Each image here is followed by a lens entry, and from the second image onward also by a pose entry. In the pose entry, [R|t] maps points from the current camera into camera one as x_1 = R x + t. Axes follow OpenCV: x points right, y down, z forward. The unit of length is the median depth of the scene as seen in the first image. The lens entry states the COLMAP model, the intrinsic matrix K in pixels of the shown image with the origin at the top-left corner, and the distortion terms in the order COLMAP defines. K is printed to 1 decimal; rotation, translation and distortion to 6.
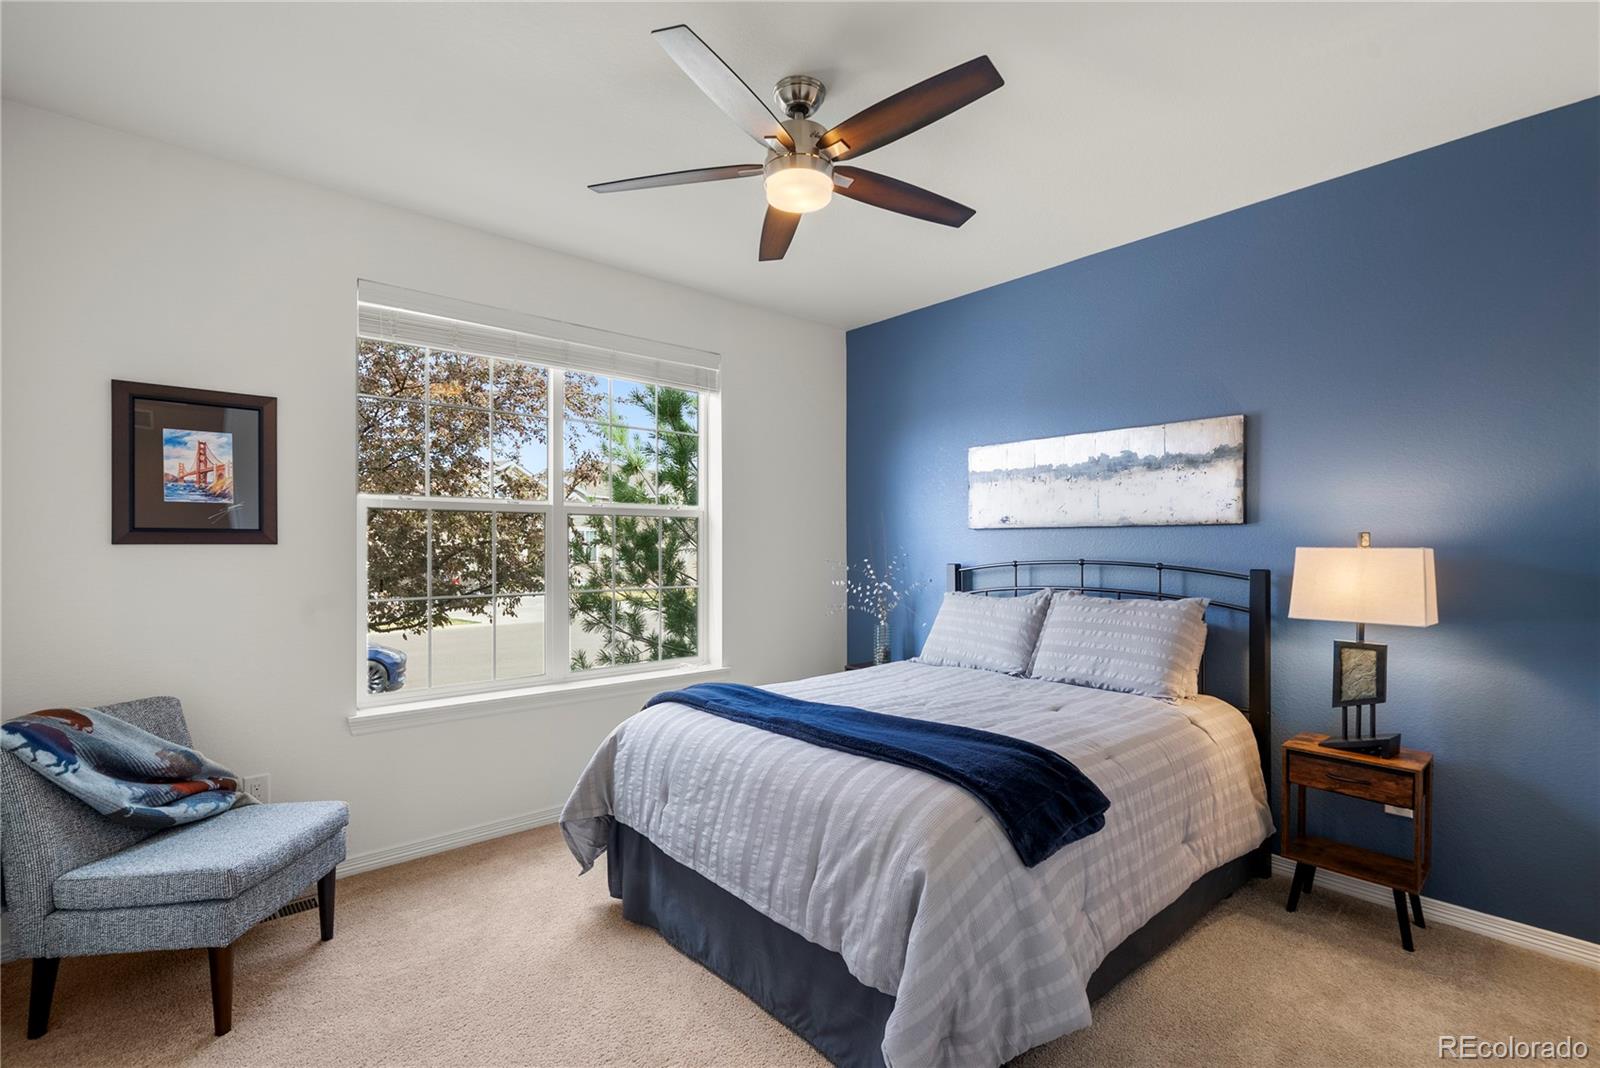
lens RADIAL K [[726.6, 0, 766.4], [0, 726.6, 548.5], [0, 0, 1]] dist [-0.001943, 0.001259]
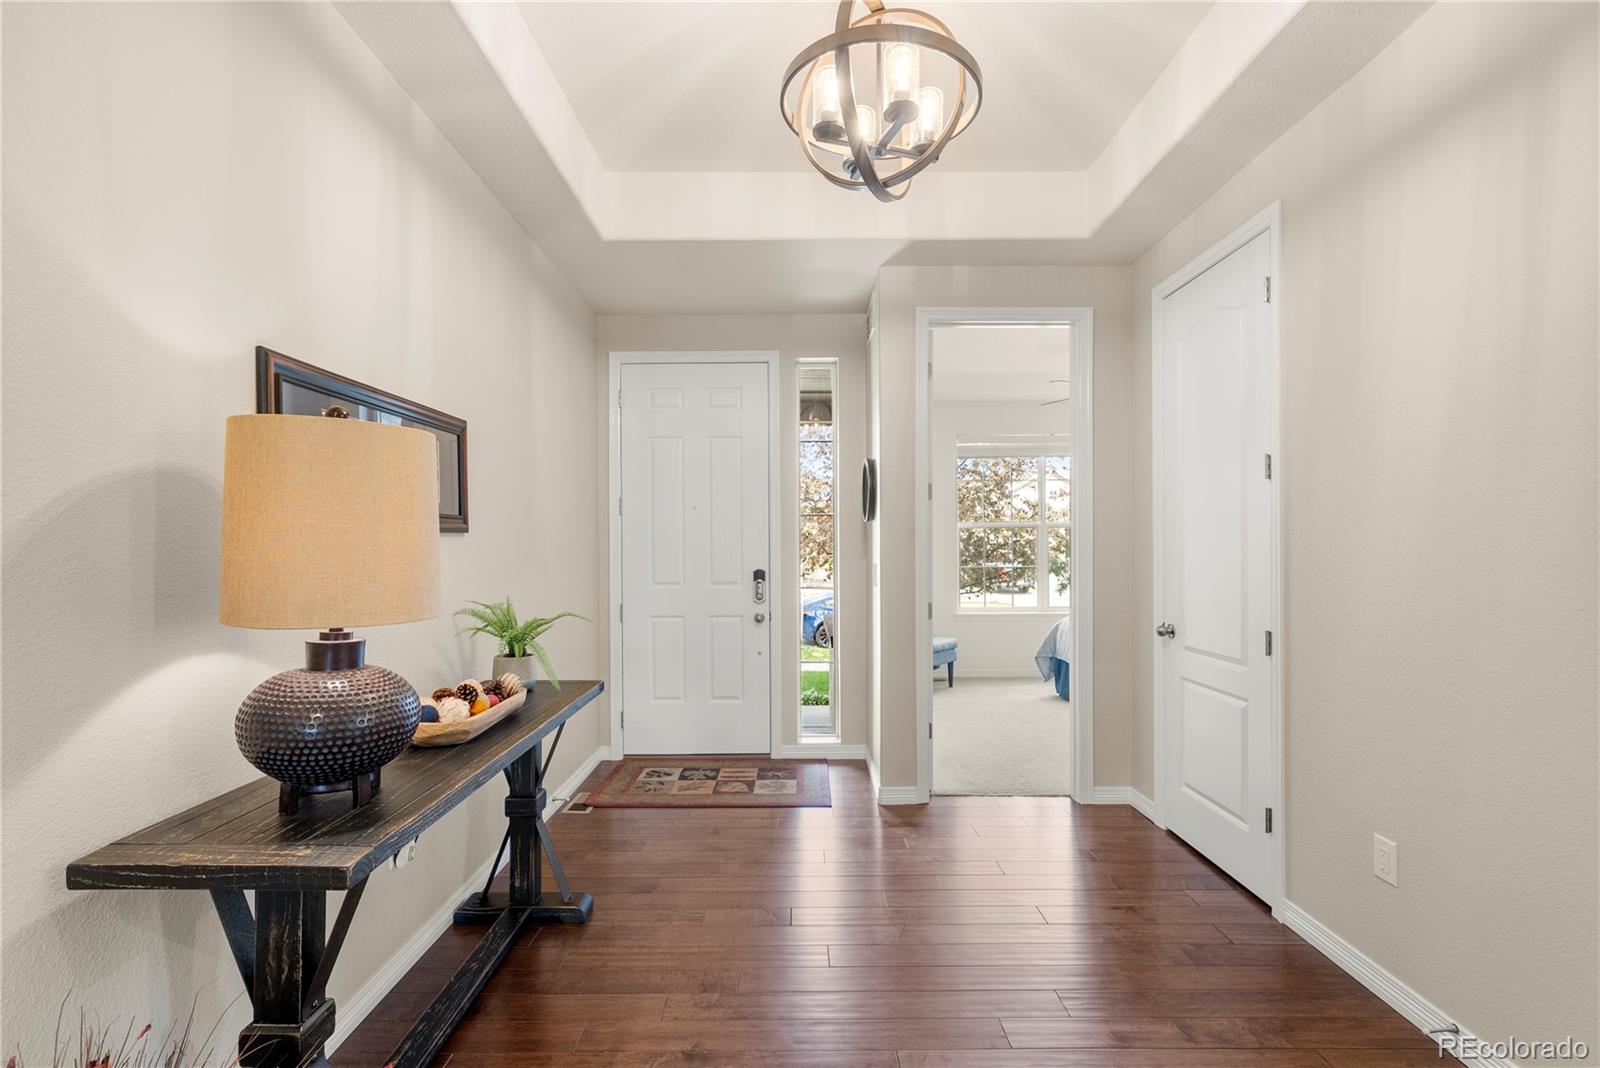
lens RADIAL K [[716.5, 0, 802.2], [0, 716.5, 538.2], [0, 0, 1]] dist [-0.001170, 0.000382]
pose [[0.778177, -0.003831, -0.628033, 0.363138], [-0.000025, 0.999981, -0.006130, -0.009117], [0.628045, 0.004786, 0.778162, -0.802321]]
